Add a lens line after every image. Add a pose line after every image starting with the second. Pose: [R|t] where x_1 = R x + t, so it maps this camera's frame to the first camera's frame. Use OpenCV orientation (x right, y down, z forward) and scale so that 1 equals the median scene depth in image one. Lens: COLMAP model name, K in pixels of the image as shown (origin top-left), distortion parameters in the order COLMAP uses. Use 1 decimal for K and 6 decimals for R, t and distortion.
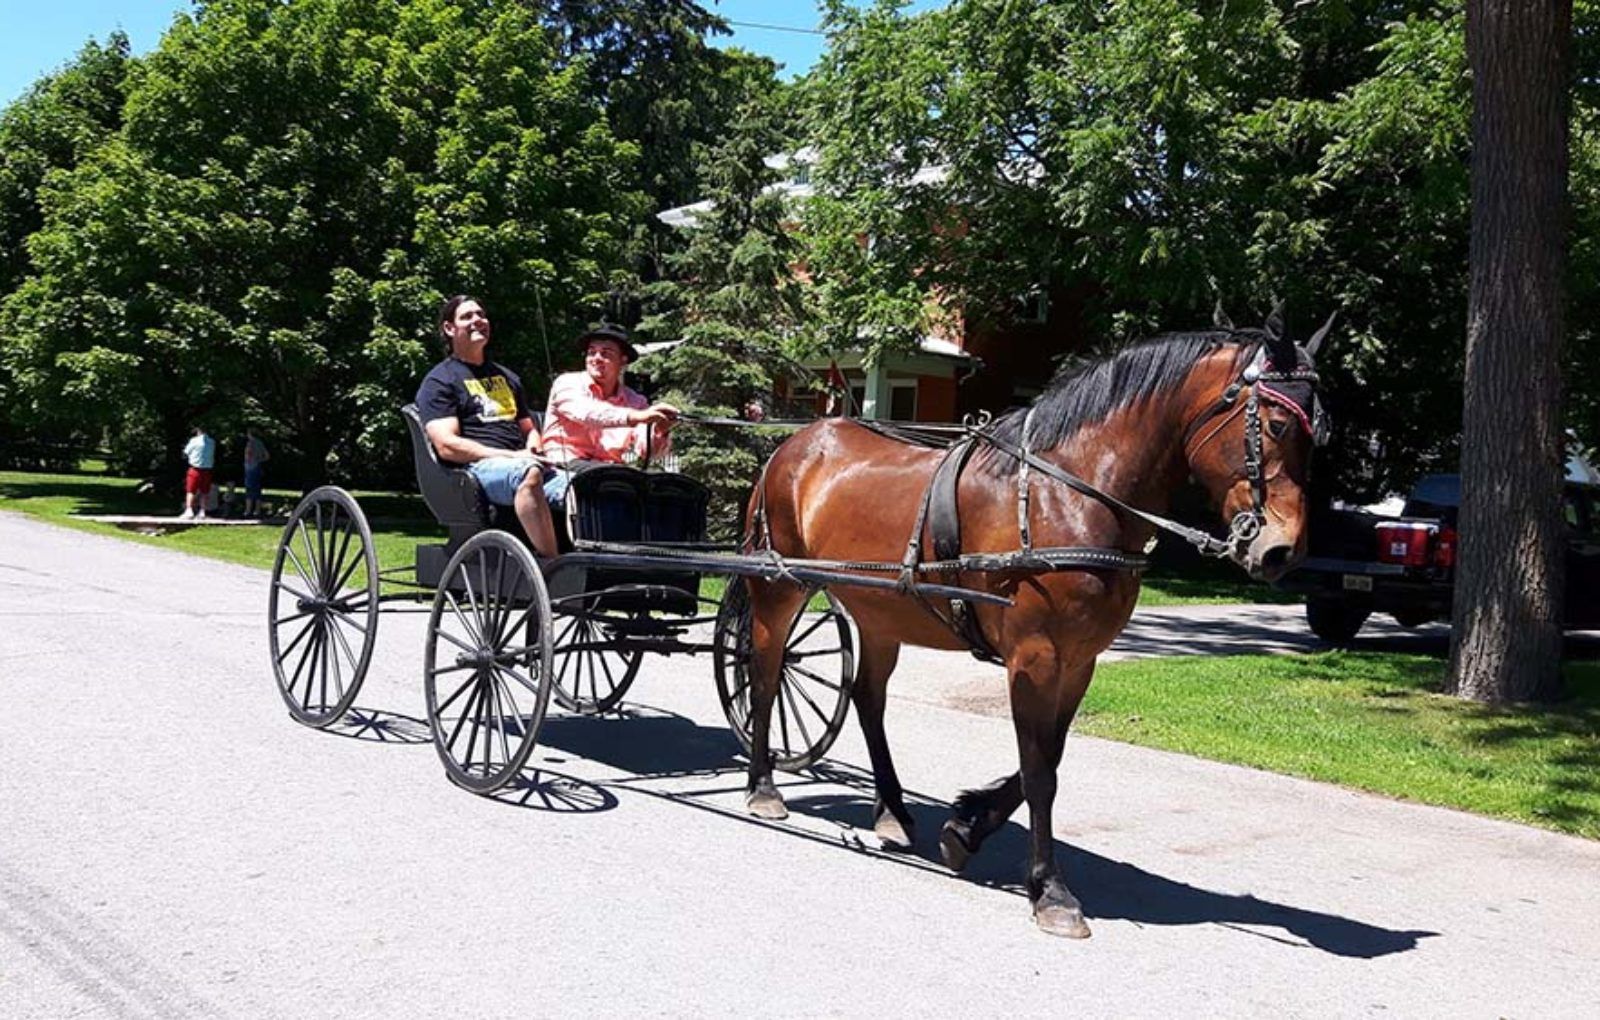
lens RADIAL K [[1671.6, 0, 842.0], [0, 1671.6, 560.2], [0, 0, 1]] dist [0.193775, -0.667637]
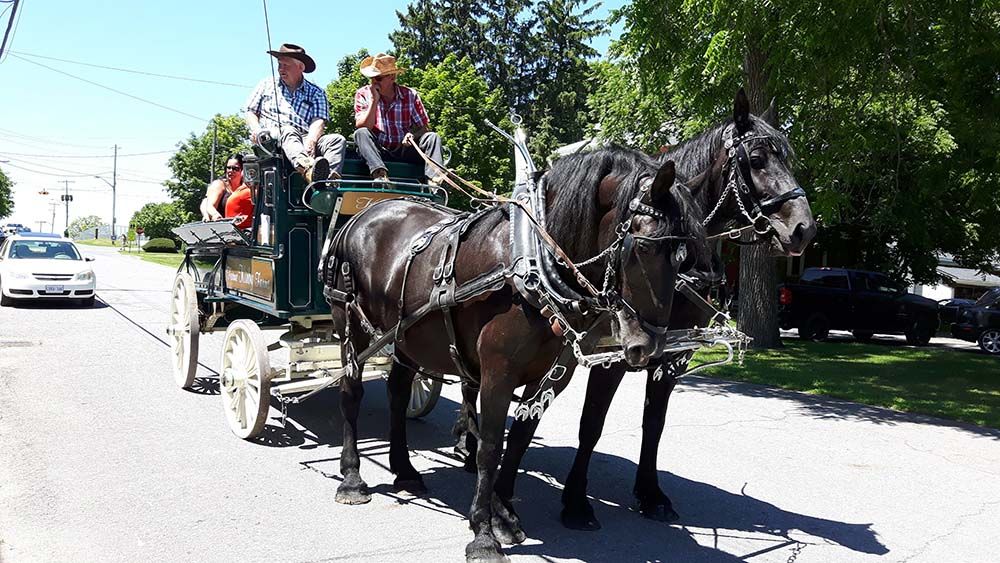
lens RADIAL K [[930.9, 0, 481.4], [0, 930.9, 337.1], [0, 0, 1]] dist [0.123270, -0.344081]
pose [[0.971256, 0.013161, -0.237674, 0.147972], [-0.010205, 0.999855, 0.013665, 0.023578], [0.237820, -0.010847, 0.971249, -0.279554]]
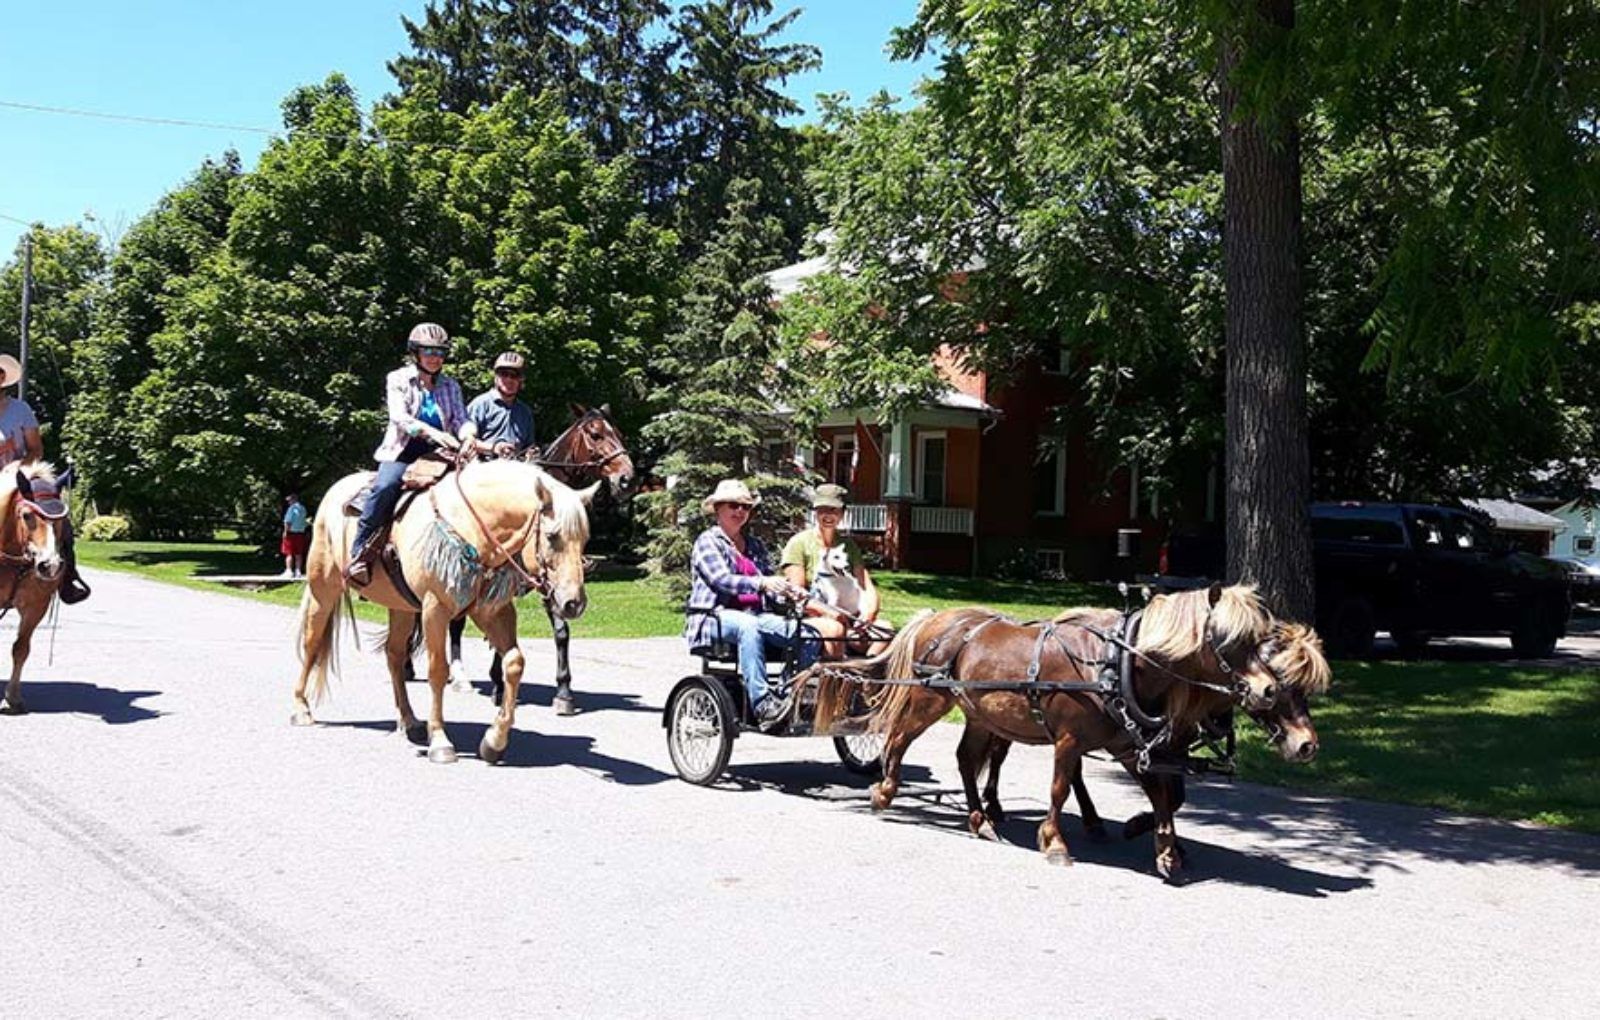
lens RADIAL K [[1666.3, 0, 830.6], [0, 1666.3, 573.5], [0, 0, 1]] dist [0.186431, -0.580555]
pose [[0.995543, -0.029218, -0.089670, 0.085904], [0.027197, 0.999350, -0.023681, 0.010549], [0.090303, 0.021137, 0.995690, -0.110862]]
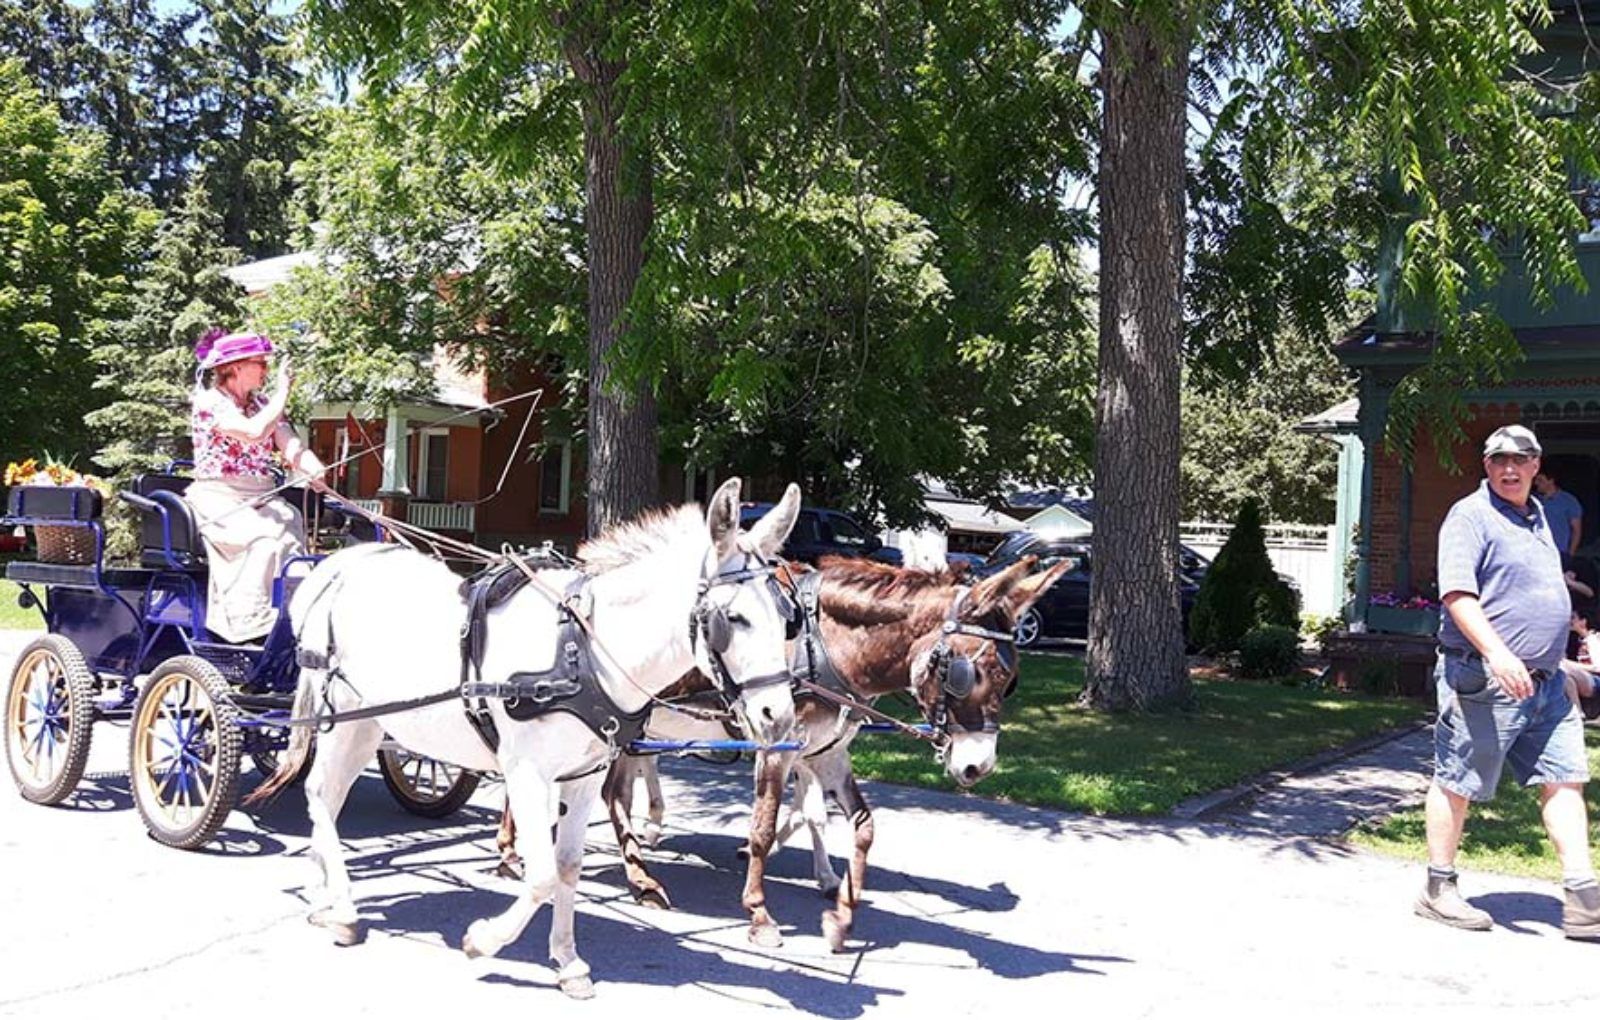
lens RADIAL K [[1692.0, 0, 887.0], [0, 1692.0, 550.4], [0, 0, 1]] dist [0.001441, -0.025582]
pose [[0.982283, -0.014122, 0.186871, 0.156478], [0.020288, 0.999309, -0.031129, 0.014923], [-0.186302, 0.034368, 0.981891, -0.170555]]
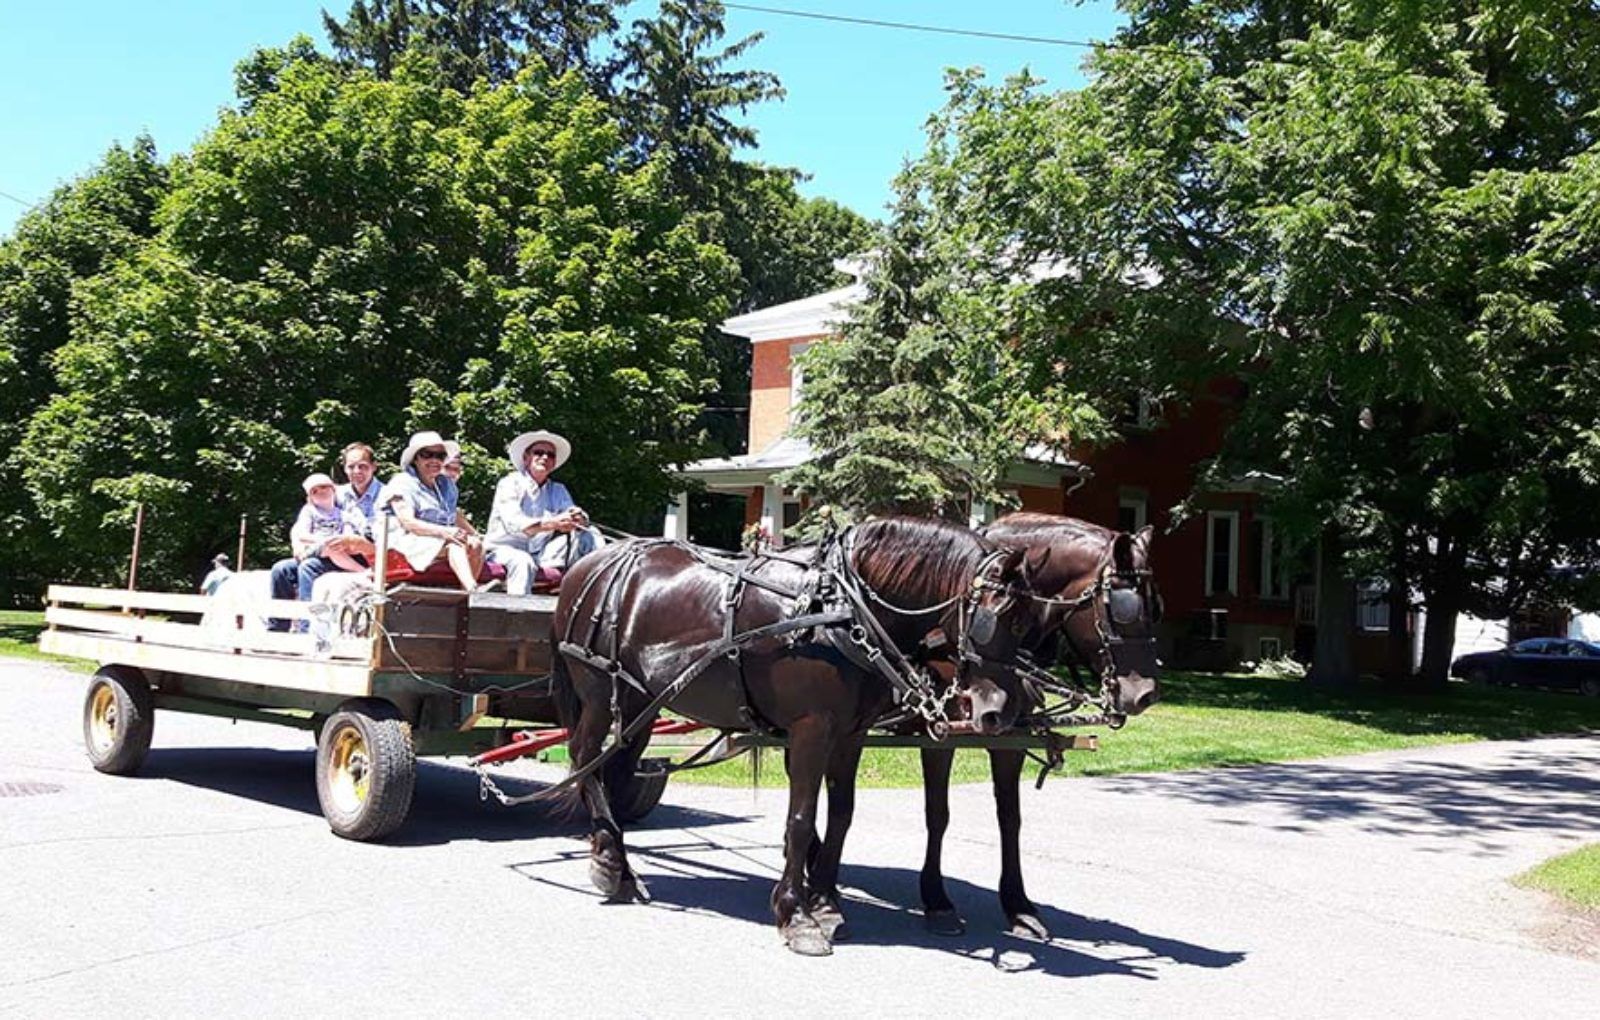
lens RADIAL K [[1665.7, 0, 837.3], [0, 1665.7, 540.0], [0, 0, 1]] dist [0.199289, -0.631430]
pose [[0.999598, -0.018613, 0.021396, -0.095084], [0.020307, 0.996434, -0.081896, -0.010784], [-0.019796, 0.082298, 0.996411, 0.116200]]
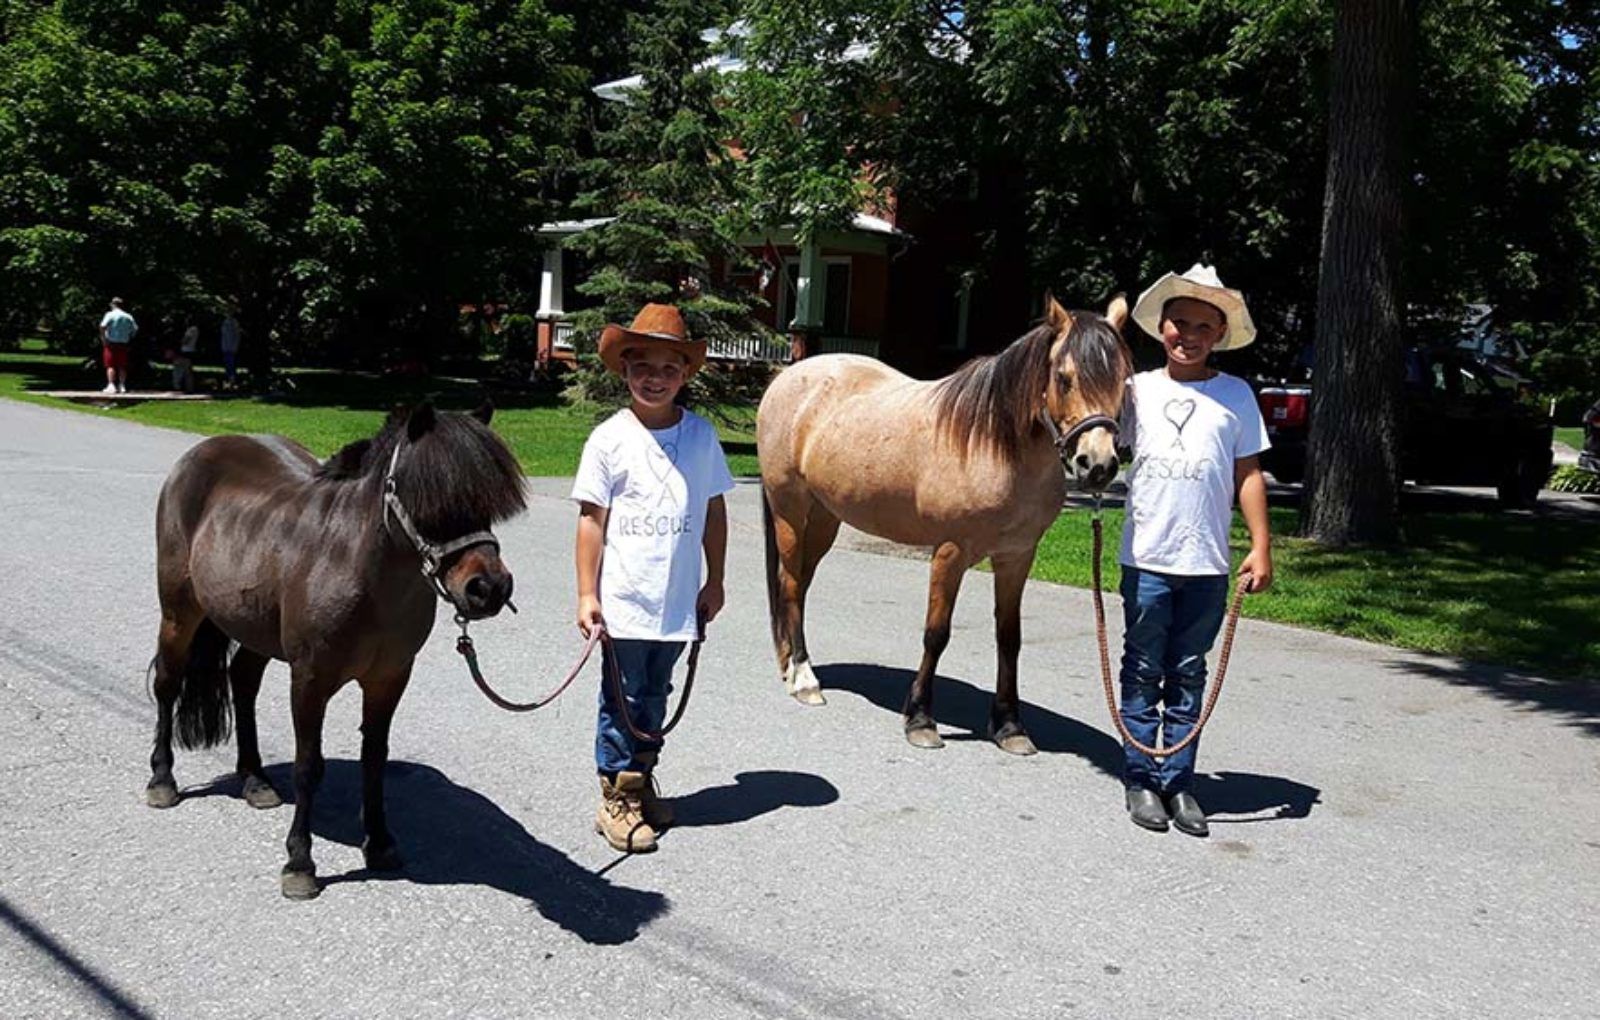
lens RADIAL K [[1684.1, 0, 835.5], [0, 1684.1, 585.7], [0, 0, 1]] dist [0.144370, -0.400761]
pose [[0.999618, -0.006848, 0.026783, 0.008201], [0.004564, 0.996419, 0.084434, 0.006019], [-0.027266, -0.084279, 0.996069, -0.050876]]
